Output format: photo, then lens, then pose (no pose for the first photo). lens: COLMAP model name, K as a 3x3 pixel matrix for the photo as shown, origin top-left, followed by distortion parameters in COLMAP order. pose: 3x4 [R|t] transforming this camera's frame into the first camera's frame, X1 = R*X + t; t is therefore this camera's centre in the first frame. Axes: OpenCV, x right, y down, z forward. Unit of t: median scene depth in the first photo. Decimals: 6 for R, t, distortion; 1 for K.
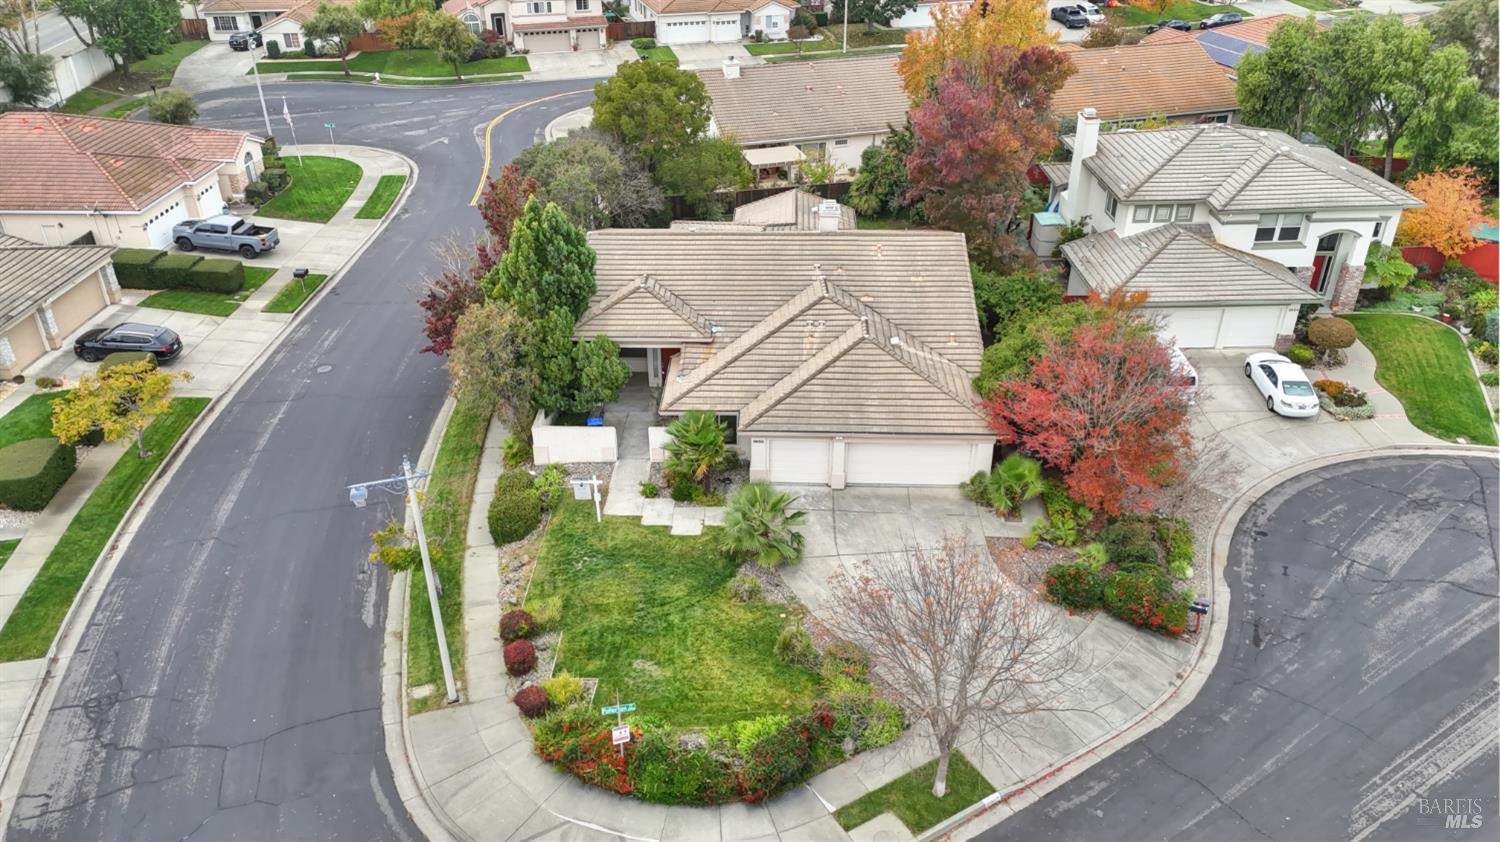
lens RADIAL K [[1098.5, 0, 750.0], [0, 1098.5, 421.0], [0, 0, 1]] dist [0.091427, -0.087119]
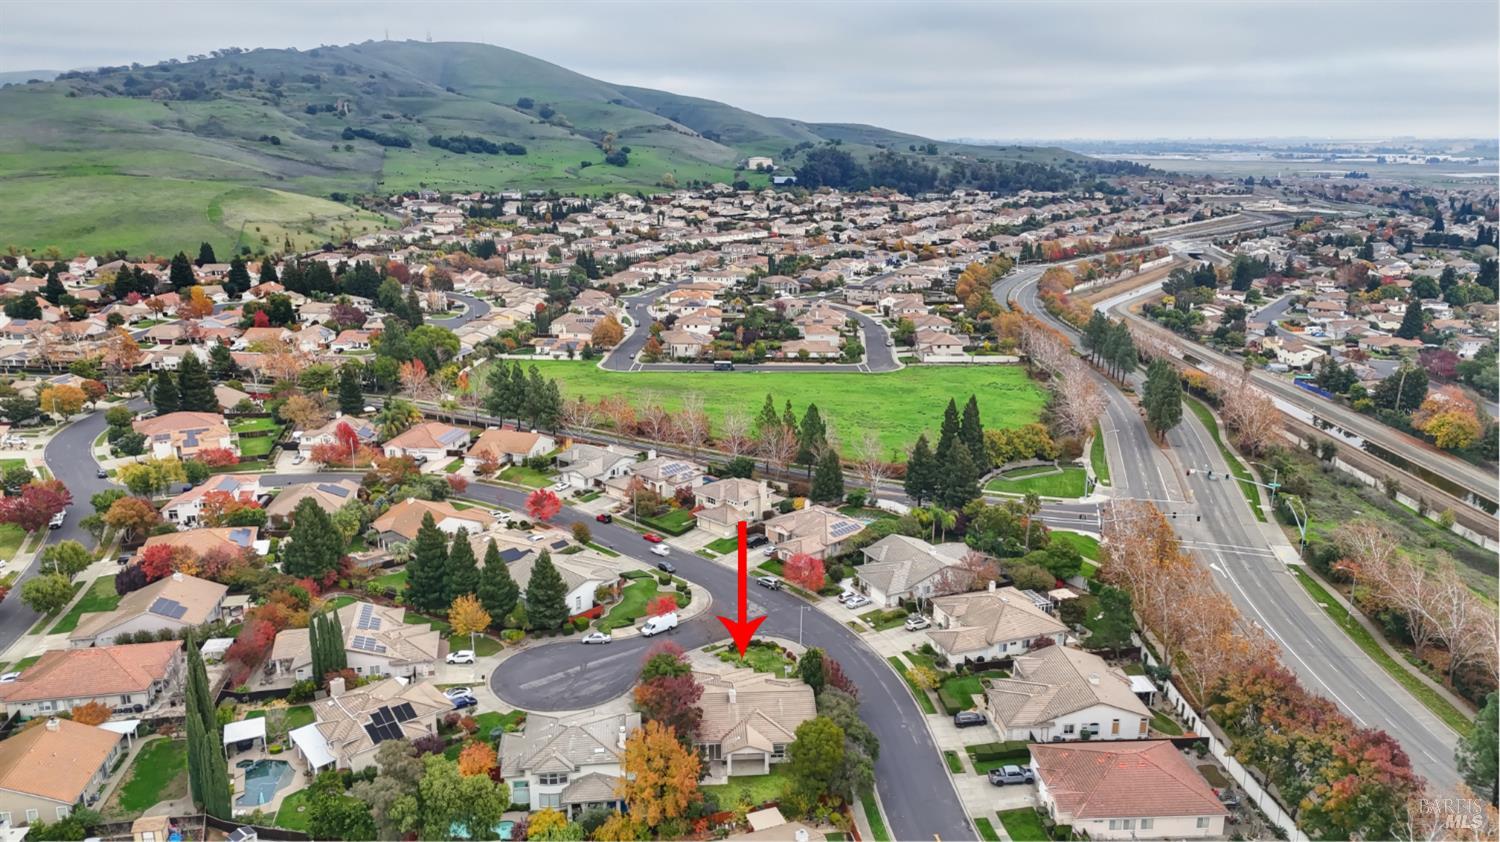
lens RADIAL K [[1098.5, 0, 750.0], [0, 1098.5, 421.0], [0, 0, 1]] dist [0.091427, -0.087119]
pose [[-0.995577, 0.024626, -0.090668, 0.308417], [-0.045674, 0.716475, 0.696116, -3.057928], [0.082104, 0.697178, -0.712181, 2.877779]]
